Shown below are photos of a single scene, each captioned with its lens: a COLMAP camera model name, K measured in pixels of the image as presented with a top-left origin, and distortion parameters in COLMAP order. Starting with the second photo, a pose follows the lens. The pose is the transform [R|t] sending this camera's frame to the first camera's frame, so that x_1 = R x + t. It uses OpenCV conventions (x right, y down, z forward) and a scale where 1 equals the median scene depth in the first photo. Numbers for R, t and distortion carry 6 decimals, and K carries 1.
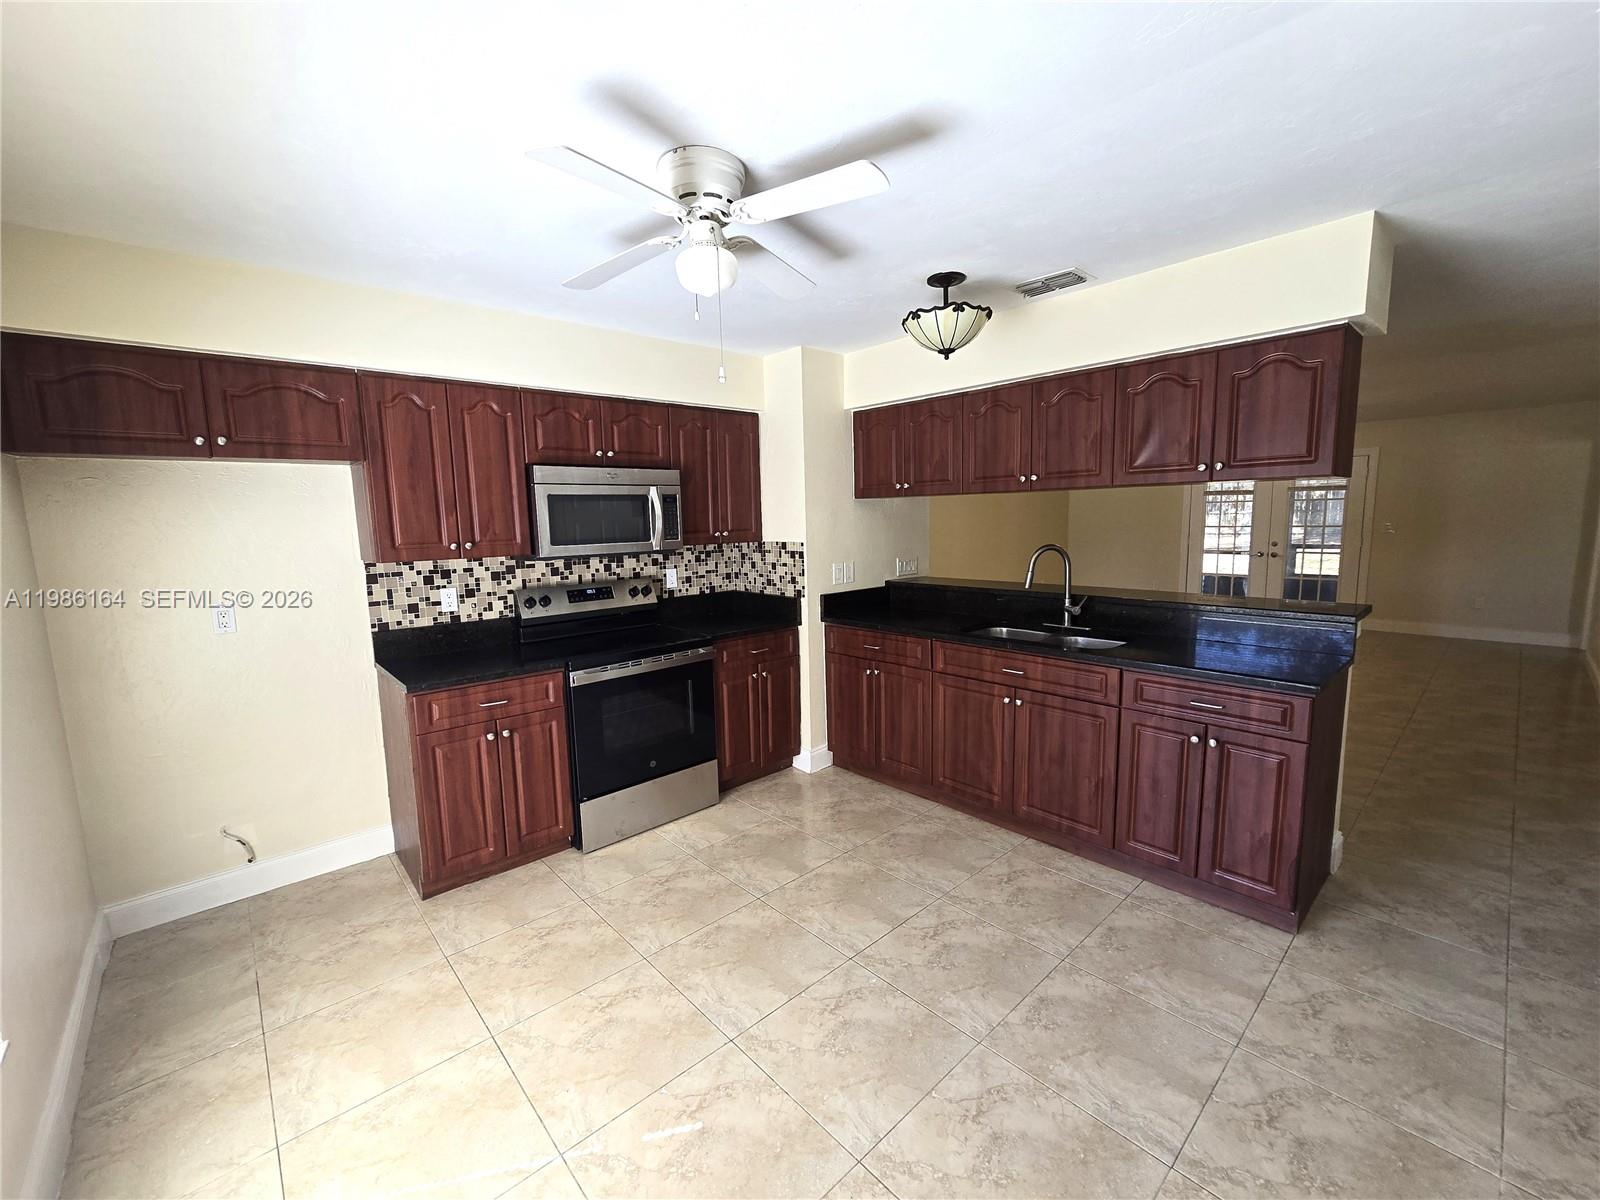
lens RADIAL K [[654.7, 0, 801.2], [0, 654.7, 603.5], [0, 0, 1]] dist [-0.005601, 0.000414]
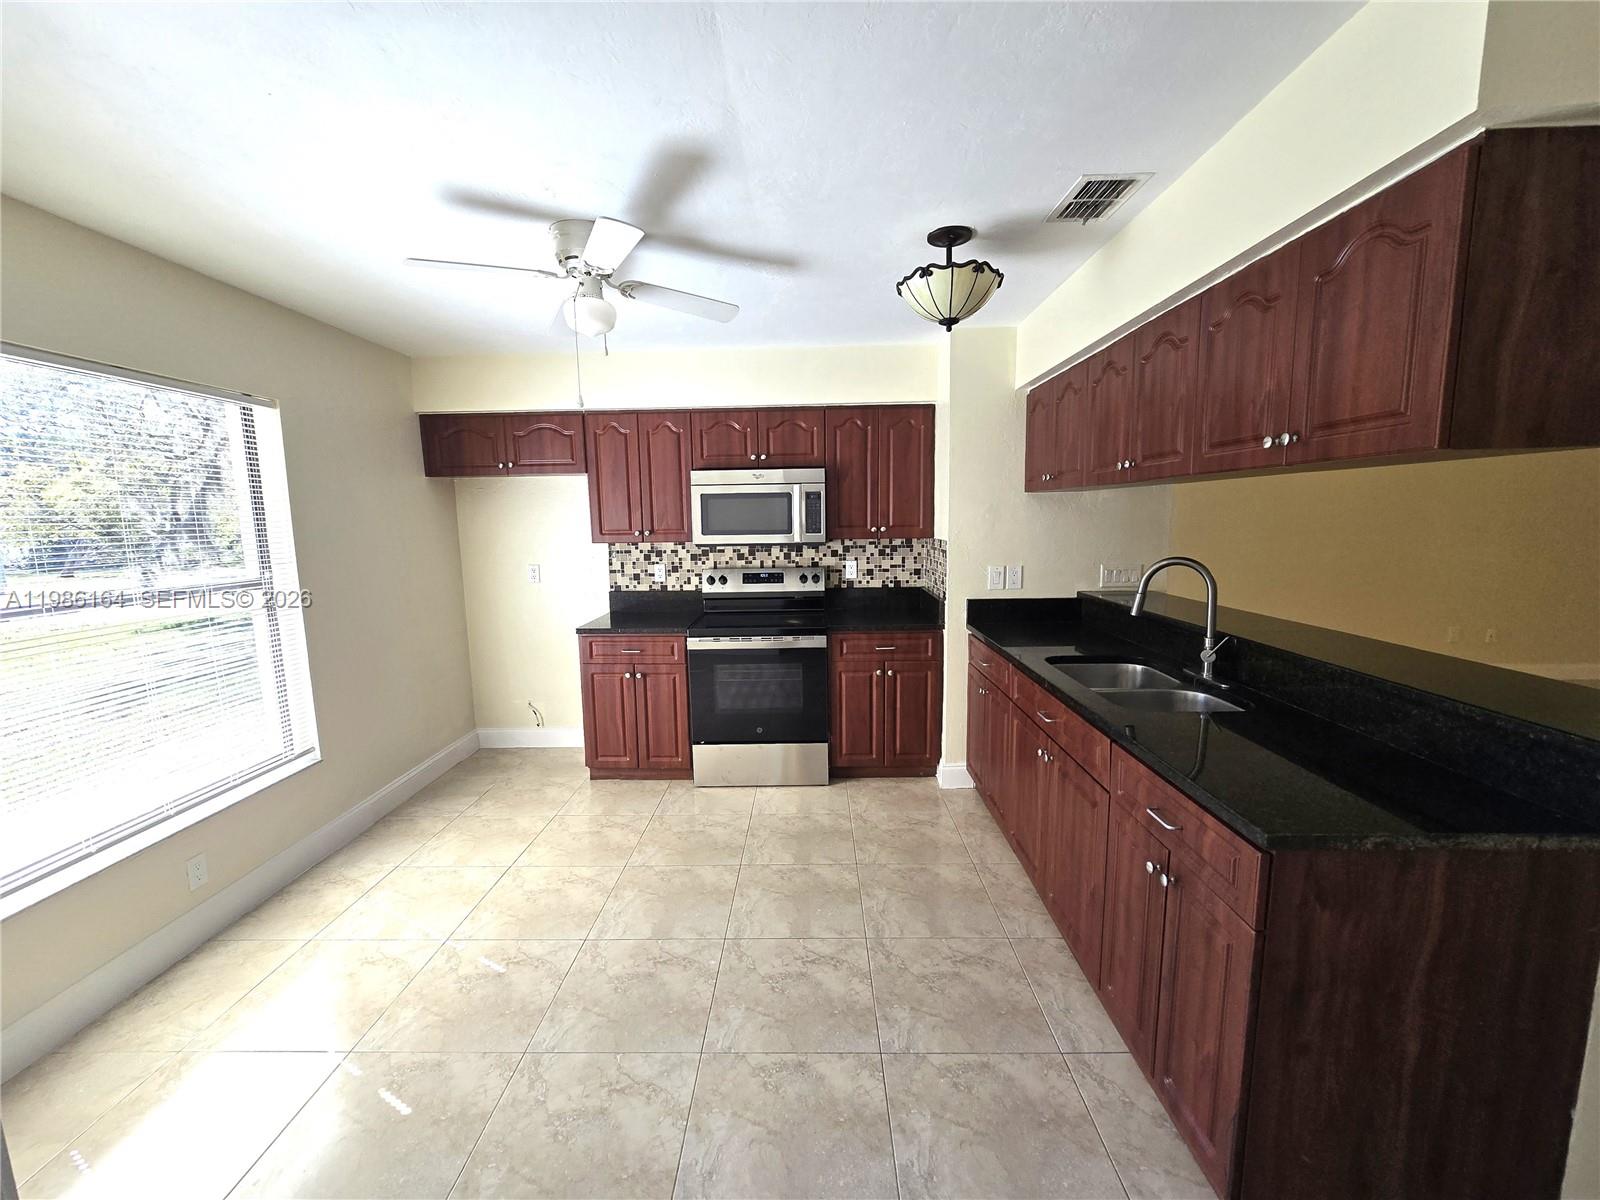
lens RADIAL K [[654.7, 0, 801.2], [0, 654.7, 603.5], [0, 0, 1]] dist [-0.005601, 0.000414]
pose [[0.728112, 0.104349, -0.677469, 0.589640], [-0.092682, 0.994256, 0.053533, -0.042180], [0.679163, 0.023811, 0.733601, 0.216966]]
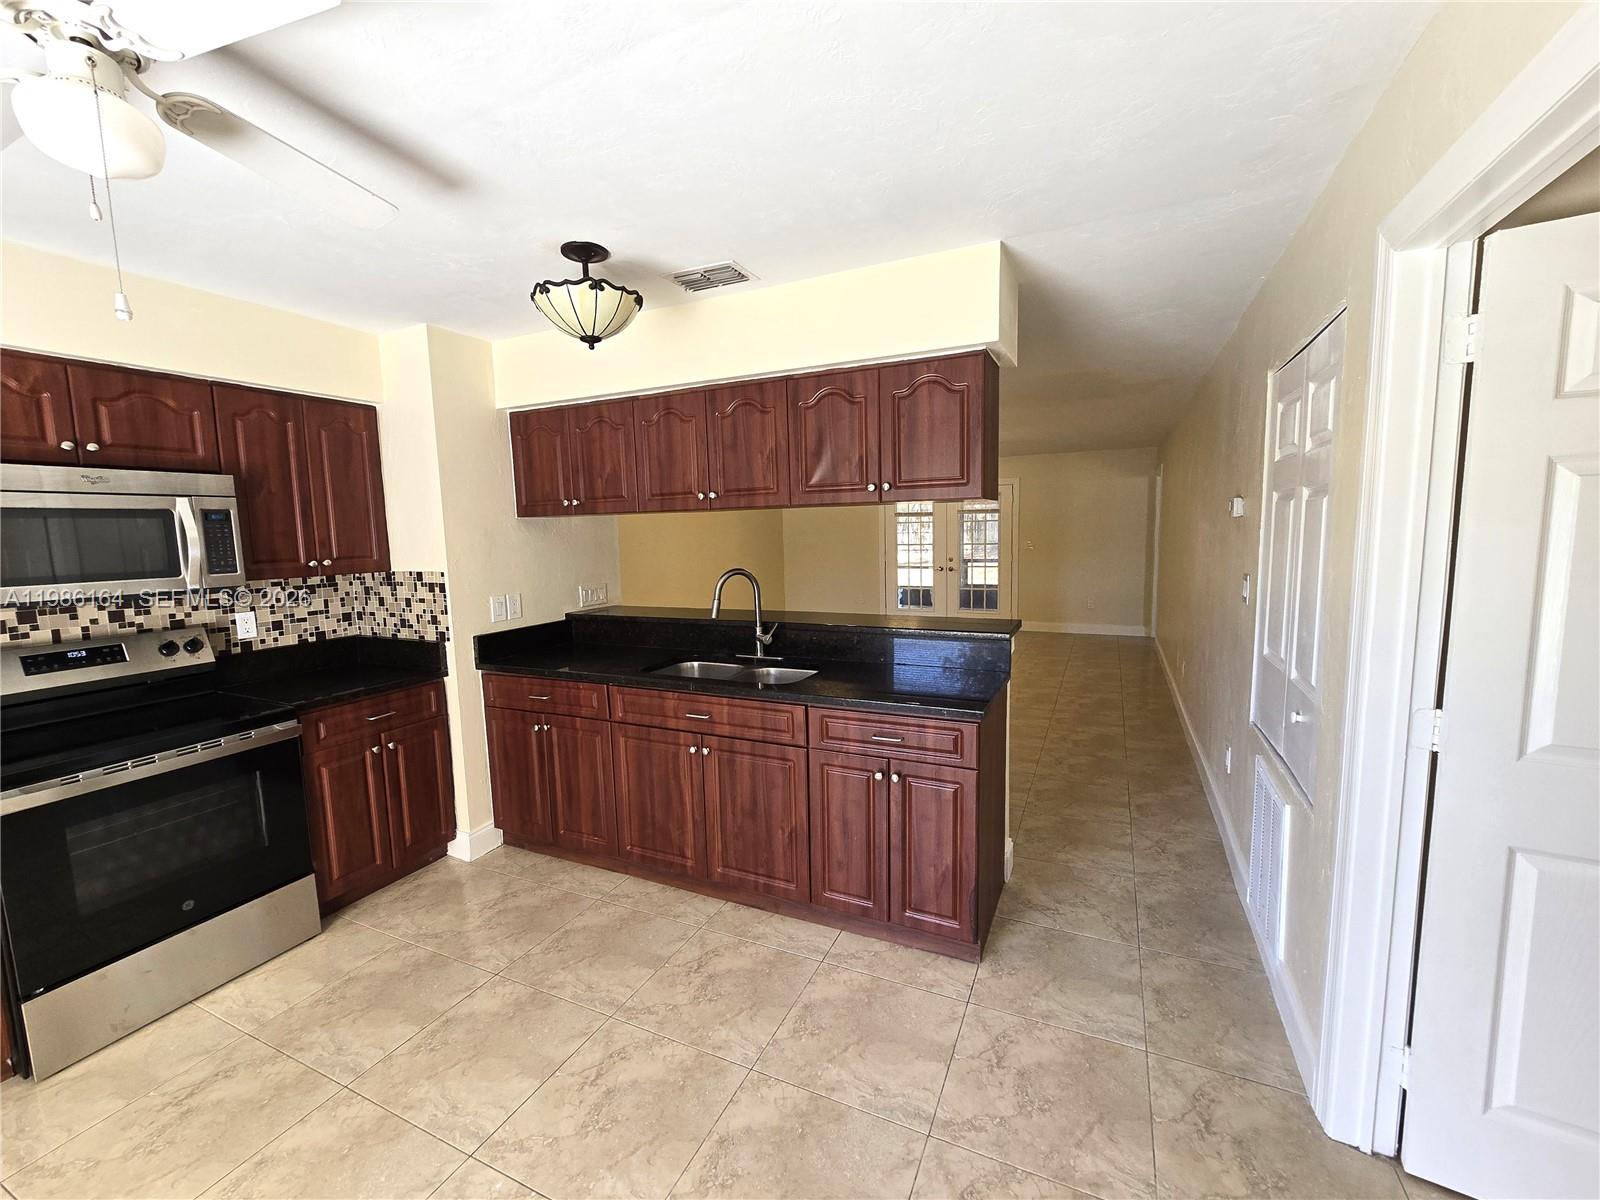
lens RADIAL K [[654.7, 0, 801.2], [0, 654.7, 603.5], [0, 0, 1]] dist [-0.005601, 0.000414]
pose [[0.922457, -0.041996, 0.383808, 0.116103], [0.052915, 0.998438, -0.017929, -0.021660], [-0.382456, 0.036848, 0.923239, 0.129159]]
